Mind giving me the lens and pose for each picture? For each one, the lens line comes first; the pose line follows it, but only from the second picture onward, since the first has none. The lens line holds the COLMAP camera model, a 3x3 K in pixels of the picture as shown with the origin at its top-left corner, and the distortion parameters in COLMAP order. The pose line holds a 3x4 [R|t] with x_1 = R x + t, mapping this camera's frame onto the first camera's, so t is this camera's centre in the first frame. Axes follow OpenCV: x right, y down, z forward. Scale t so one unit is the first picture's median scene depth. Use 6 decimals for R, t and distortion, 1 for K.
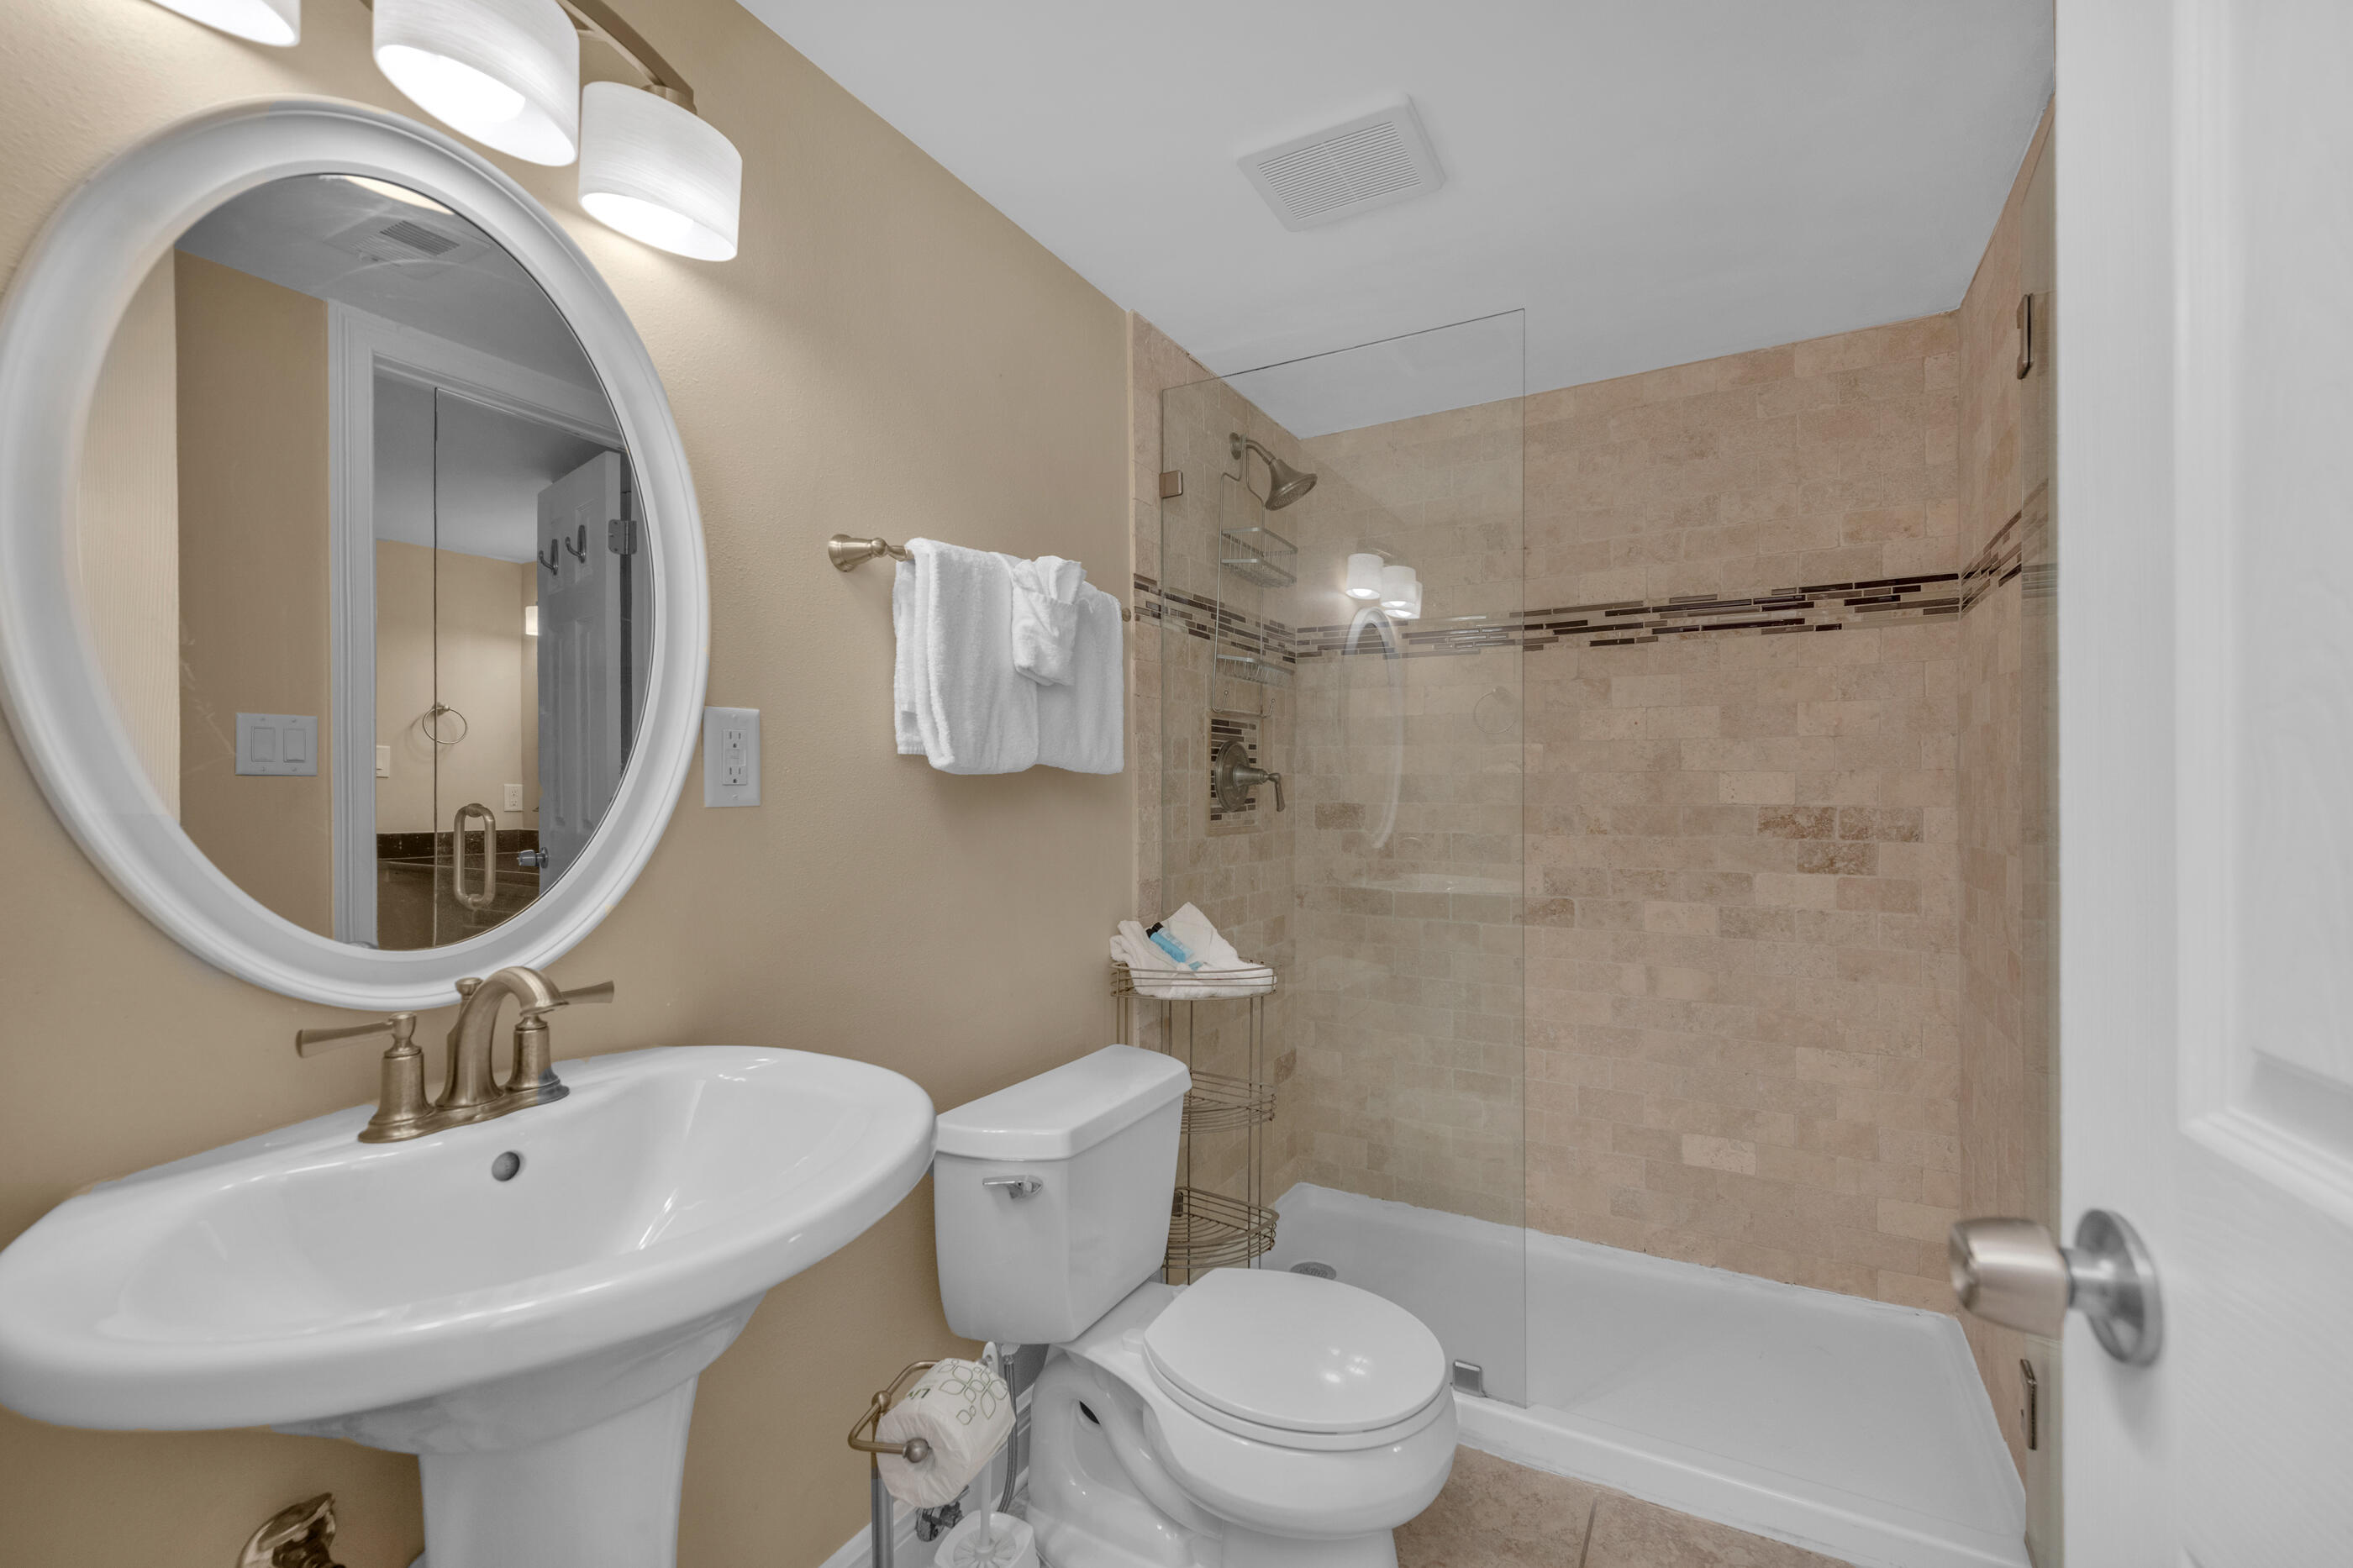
lens RADIAL K [[976.1, 0, 1176.5], [0, 976.1, 784.0], [0, 0, 1]] dist [0.000645, 0.000020]
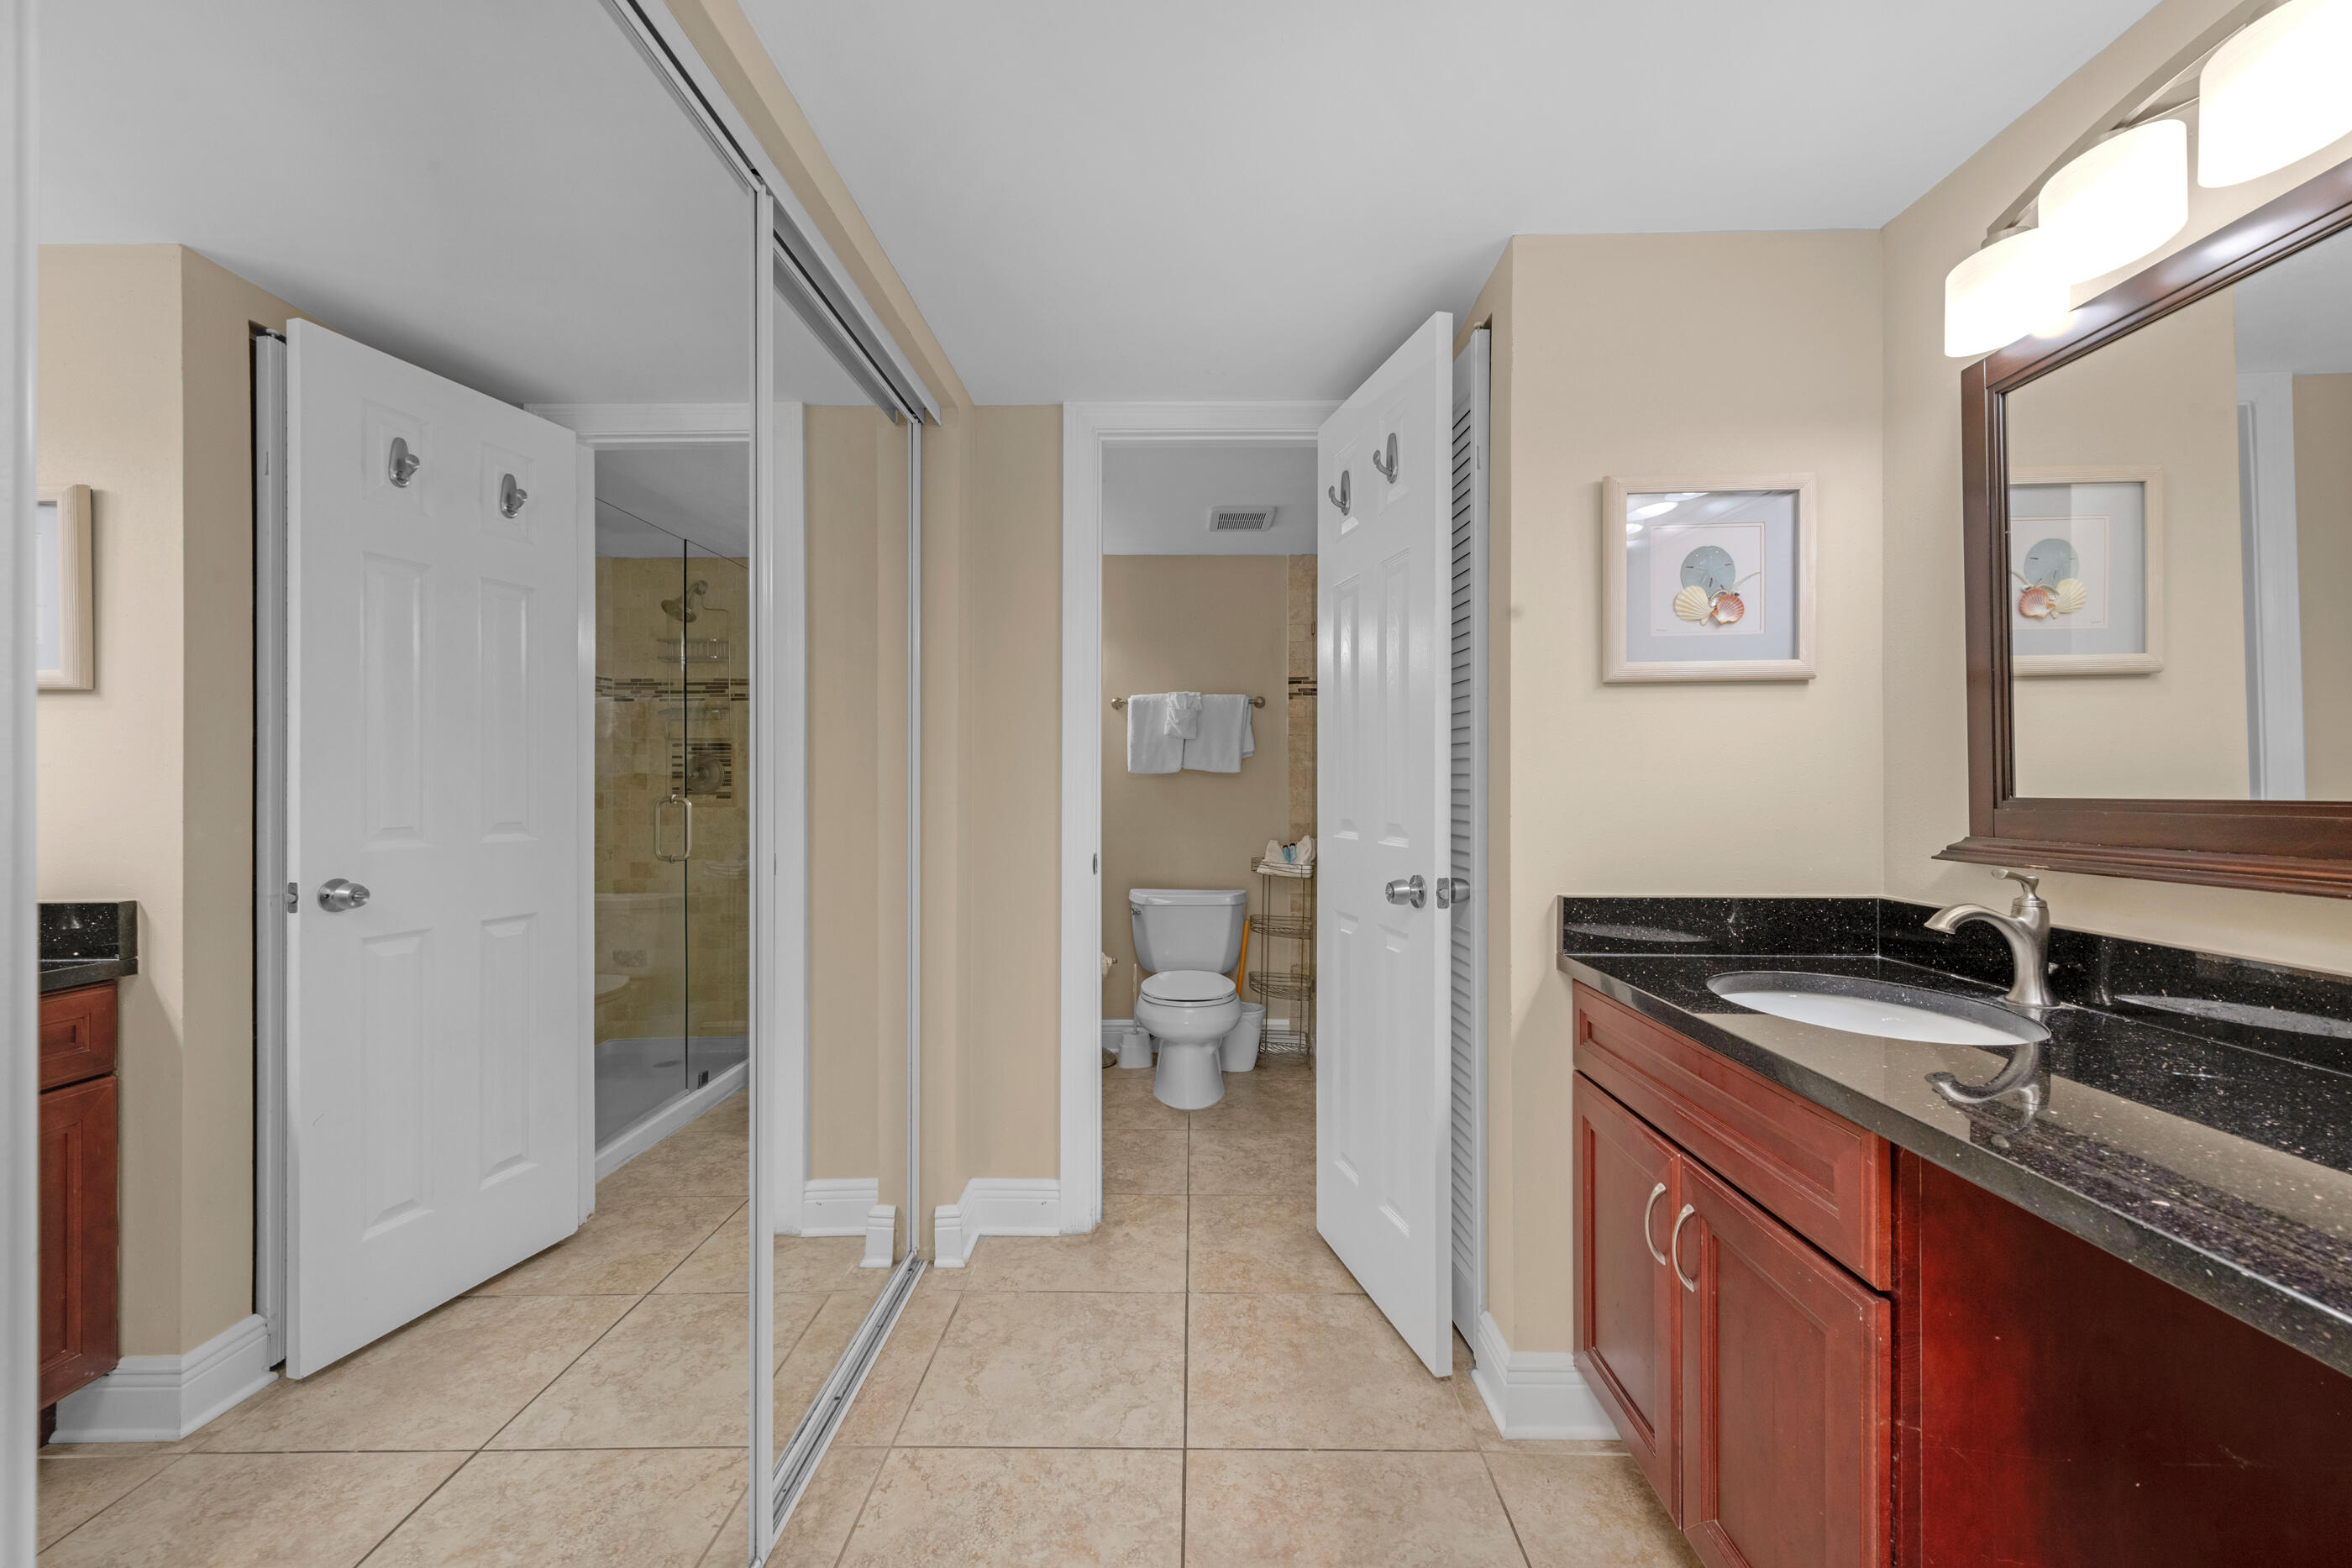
lens RADIAL K [[975.6, 0, 1176.0], [0, 975.6, 784.0], [0, 0, 1]] dist [0.000645, 0.000020]
pose [[0.484178, -0.006269, -0.874947, 1.916005], [0.000408, 0.999976, -0.006938, 0.032417], [0.874969, 0.003002, 0.484169, -0.259590]]
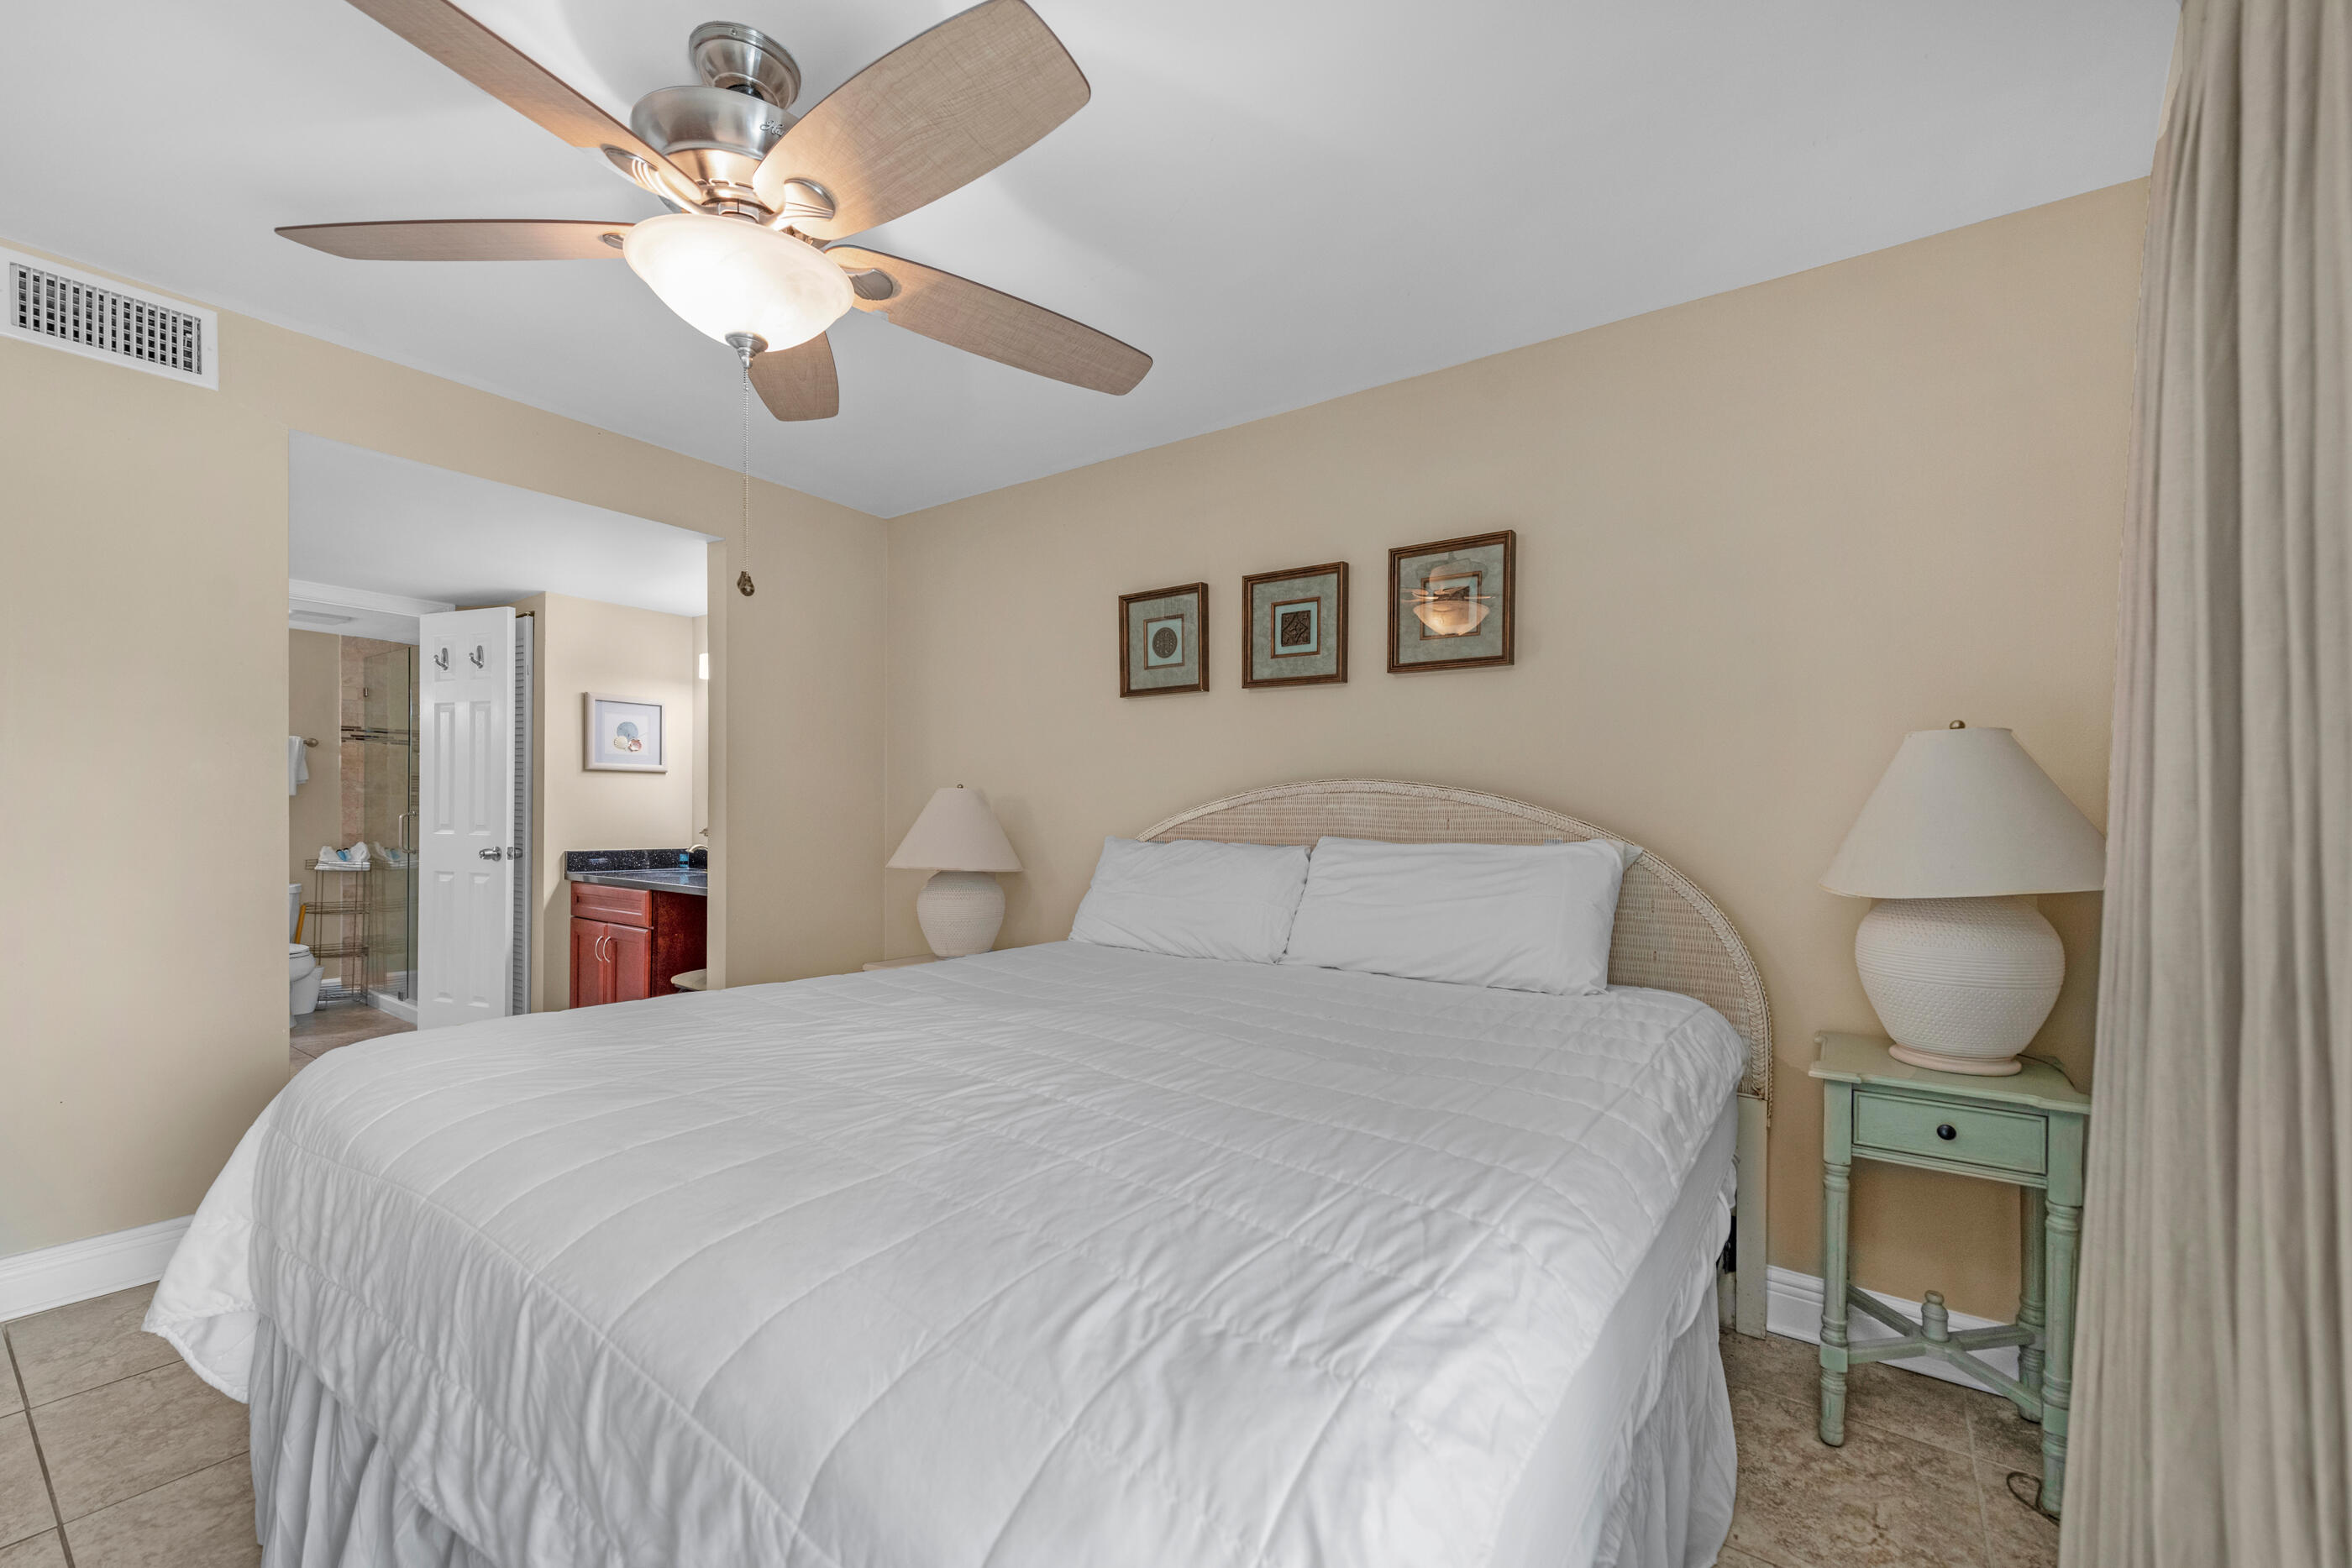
lens RADIAL K [[930.1, 0, 1206.3], [0, 930.1, 821.1], [0, 0, 1]] dist [0.000014, -0.000029]
pose [[0.996043, 0.008760, -0.088444, 3.106400], [-0.008381, 0.999954, 0.004653, 0.033150], [0.088480, -0.003894, 0.996070, -1.695398]]
